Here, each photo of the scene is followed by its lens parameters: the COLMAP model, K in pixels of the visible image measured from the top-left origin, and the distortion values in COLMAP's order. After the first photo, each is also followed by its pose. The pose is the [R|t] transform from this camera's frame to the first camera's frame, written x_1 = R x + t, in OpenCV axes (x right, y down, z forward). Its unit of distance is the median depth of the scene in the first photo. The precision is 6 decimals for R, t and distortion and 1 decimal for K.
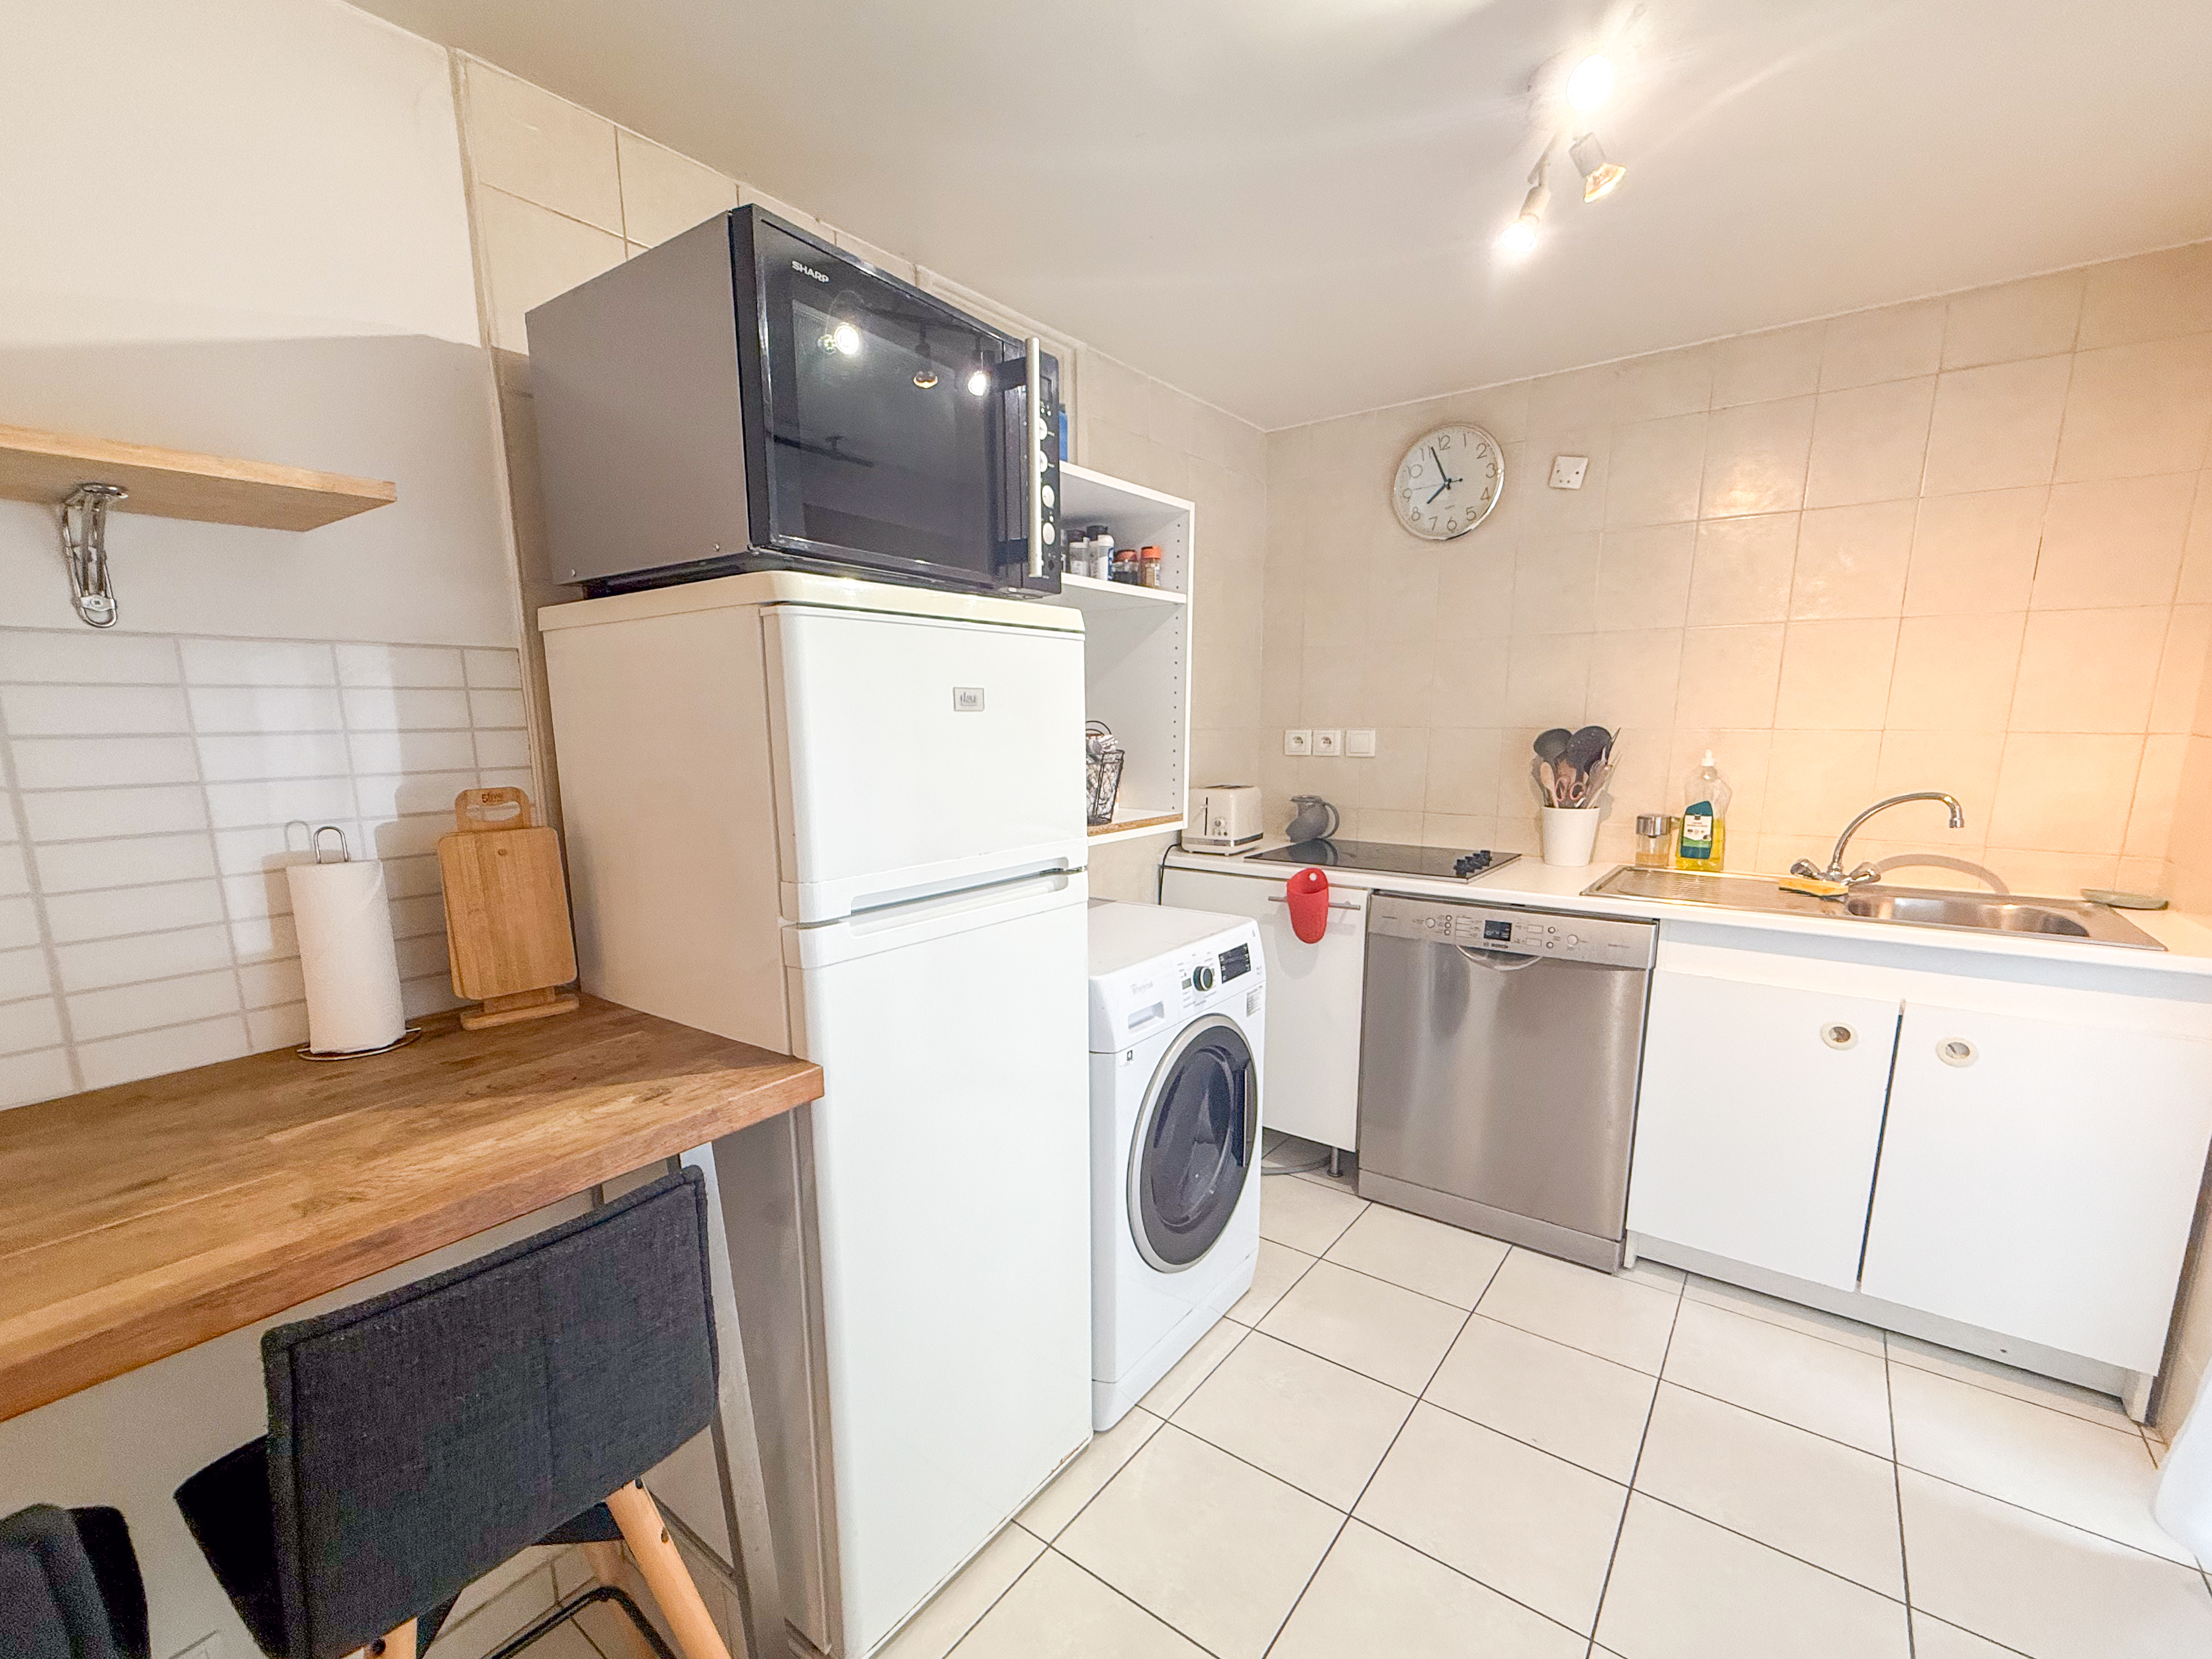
lens RADIAL K [[959.9, 0, 1042.6], [0, 959.9, 899.2], [0, 0, 1]] dist [0.001729, -0.001161]
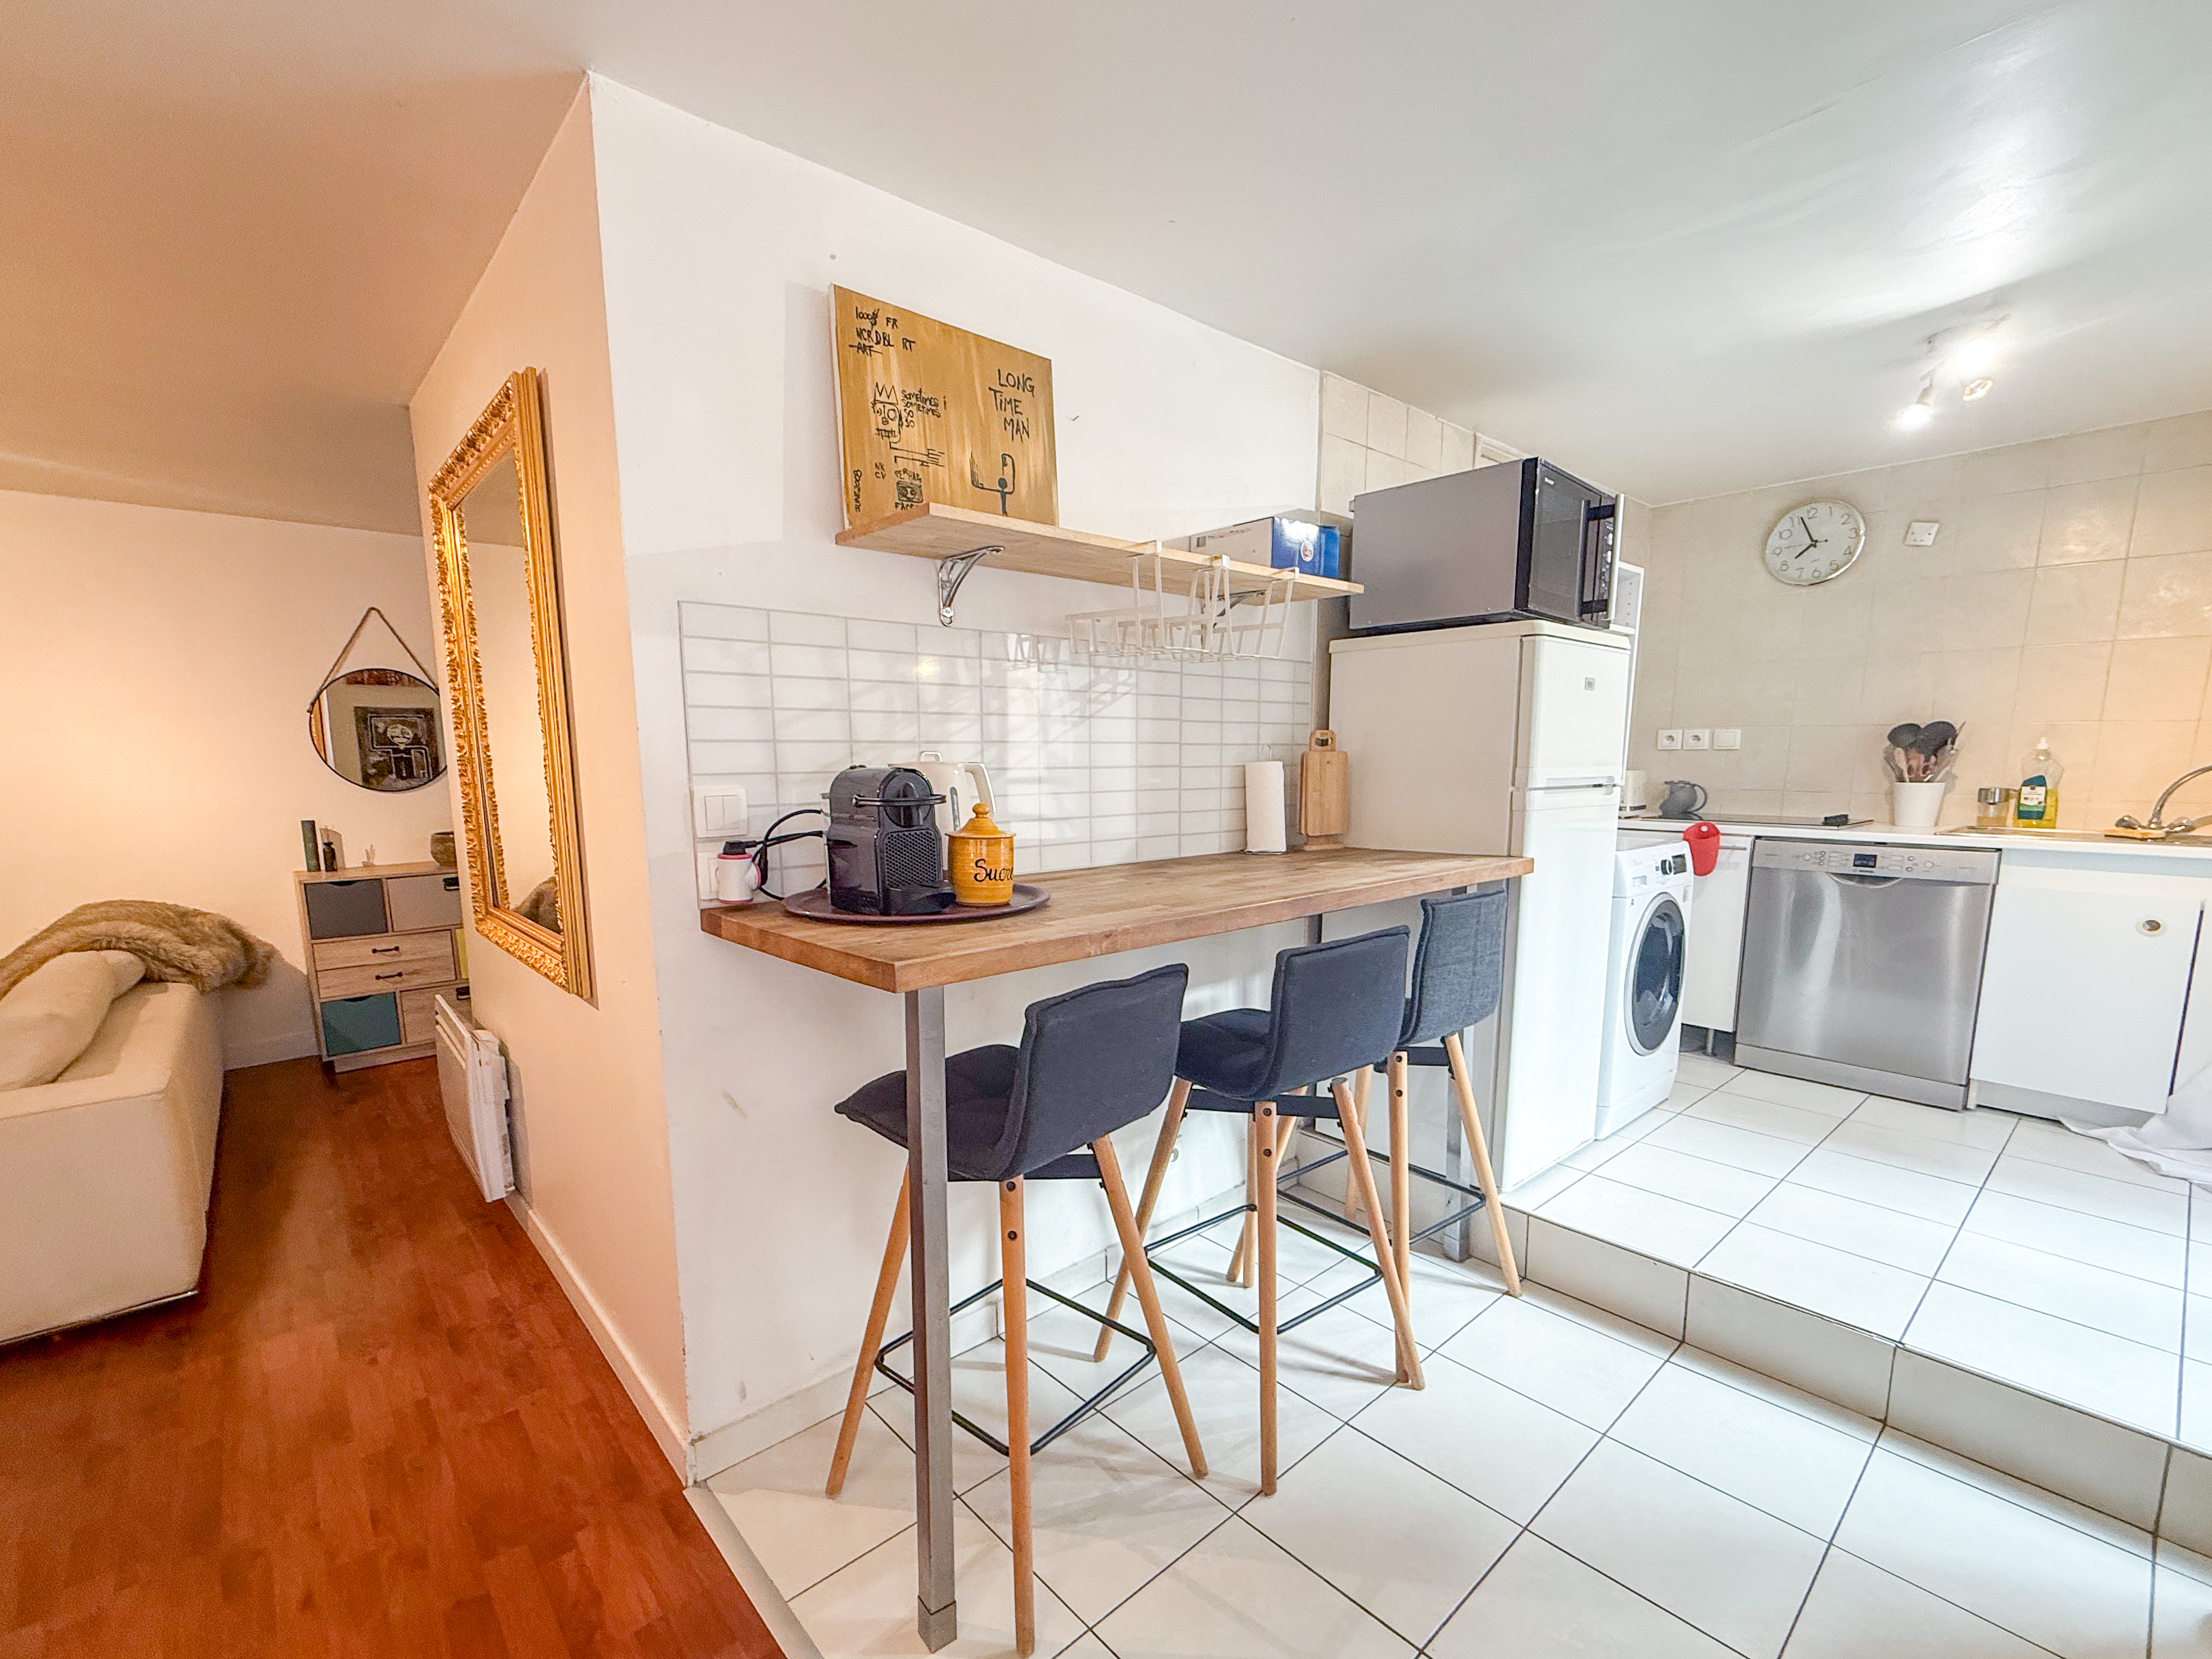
lens RADIAL K [[959.9, 0, 1043.2], [0, 959.9, 897.8], [0, 0, 1]] dist [0.001729, -0.001161]
pose [[0.979817, 0.037097, -0.196427, -0.430222], [-0.044832, 0.998378, -0.035079, 0.191662], [0.194807, 0.043177, 0.979891, -0.615079]]
